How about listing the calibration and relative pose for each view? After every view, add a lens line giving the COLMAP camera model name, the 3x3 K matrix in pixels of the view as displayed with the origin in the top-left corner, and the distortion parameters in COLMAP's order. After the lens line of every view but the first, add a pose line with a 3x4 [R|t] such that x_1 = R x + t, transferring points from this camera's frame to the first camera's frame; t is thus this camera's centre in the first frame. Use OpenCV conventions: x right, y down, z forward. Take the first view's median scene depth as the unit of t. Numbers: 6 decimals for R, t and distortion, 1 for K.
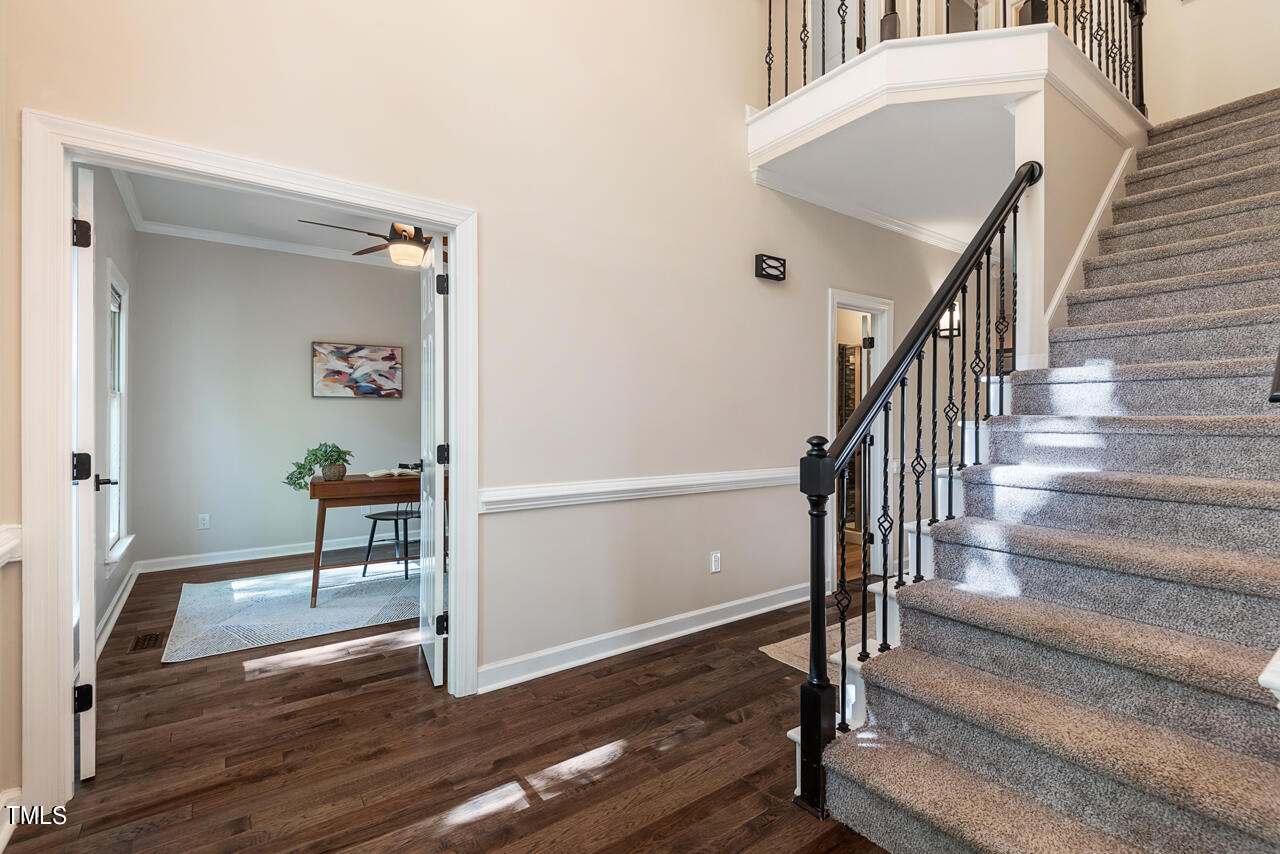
lens RADIAL K [[566.1, 0, 645.3], [0, 566.1, 418.1], [0, 0, 1]] dist [0.022953, -0.011872]
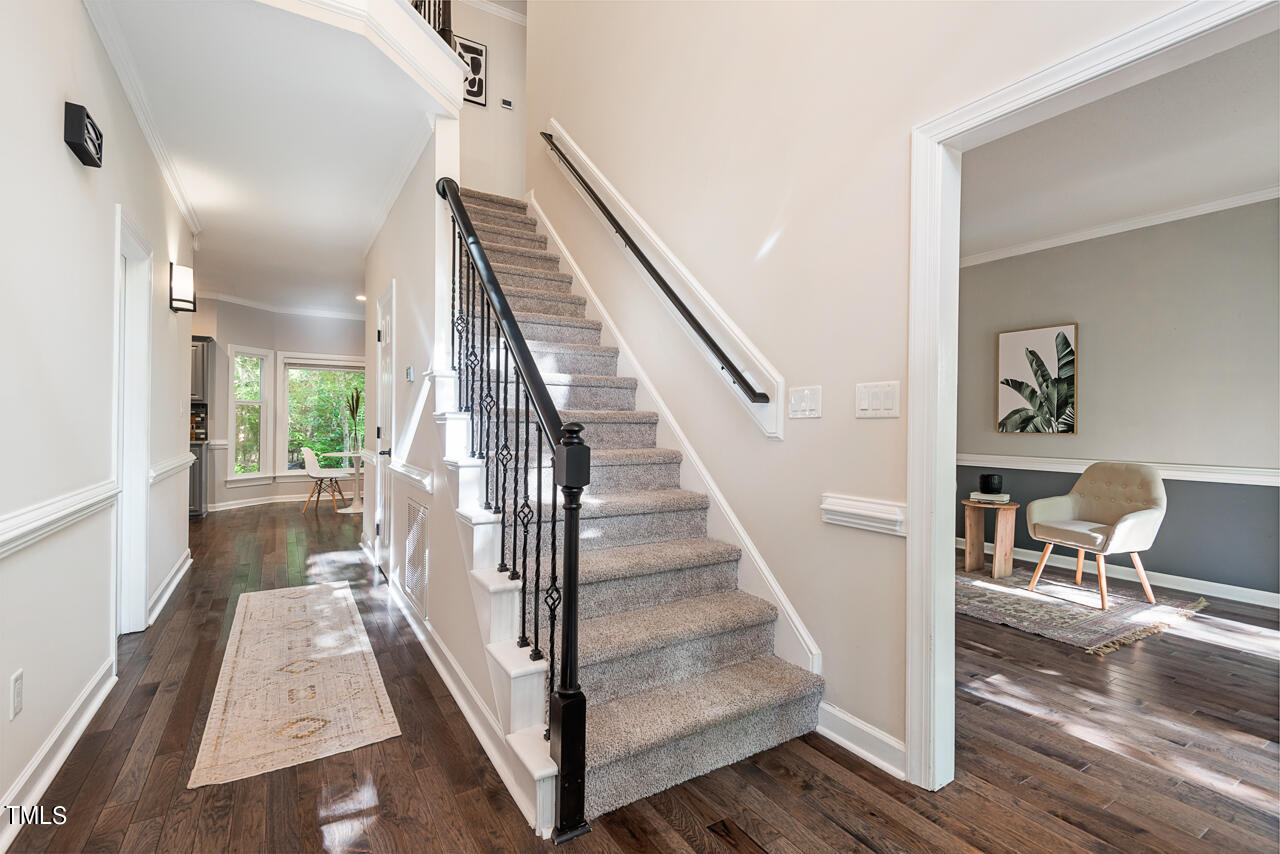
lens RADIAL K [[573.9, 0, 635.4], [0, 573.9, 421.6], [0, 0, 1]] dist [0.026129, -0.018017]
pose [[0.094926, 0.003580, 0.995478, -0.398378], [-0.008298, 0.999962, -0.002804, 0.021355], [-0.995450, -0.007994, 0.094952, 0.527281]]
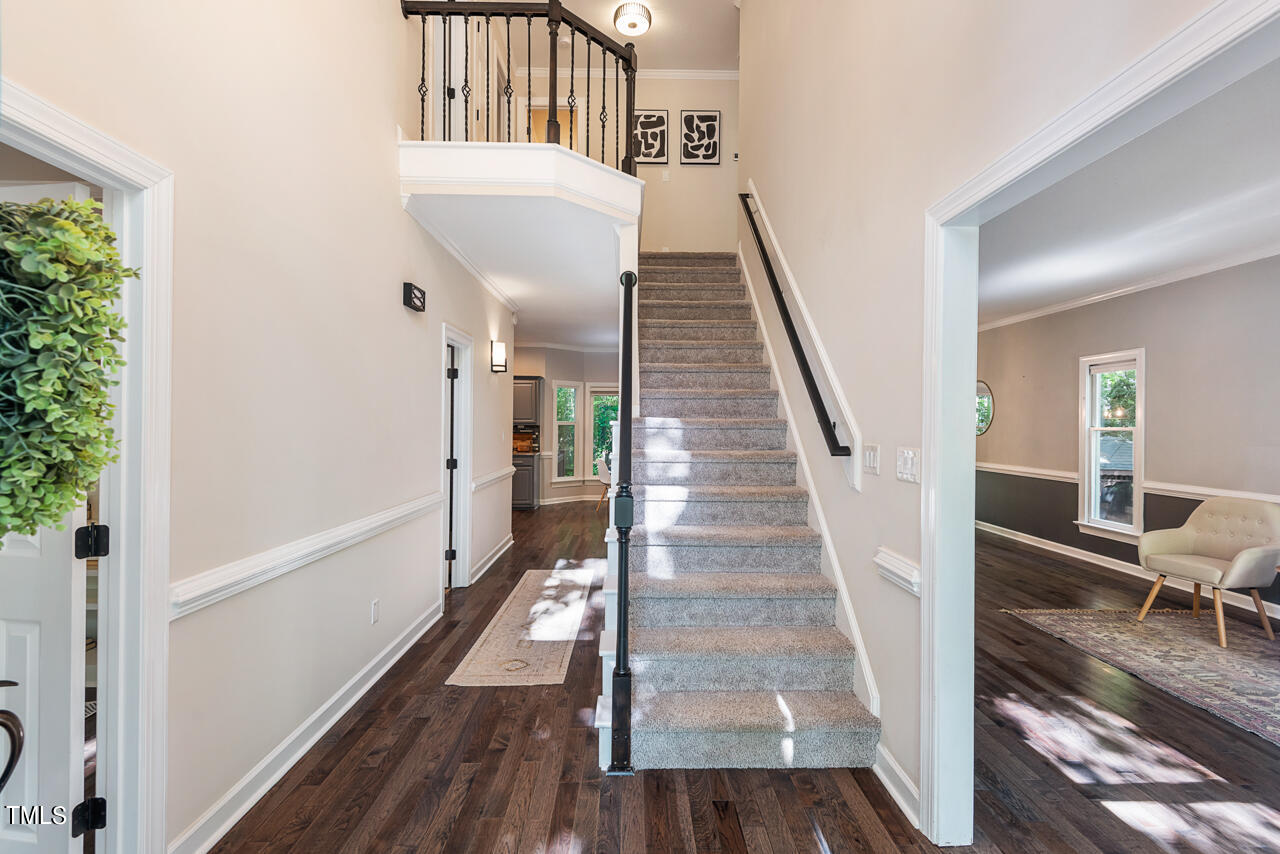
lens RADIAL K [[573.9, 0, 635.4], [0, 573.9, 421.6], [0, 0, 1]] dist [0.026129, -0.018017]
pose [[0.587972, 0.006645, 0.808854, -0.479973], [-0.004295, 0.999978, -0.005093, -0.062001], [-0.808870, -0.000480, 0.587987, 0.136492]]
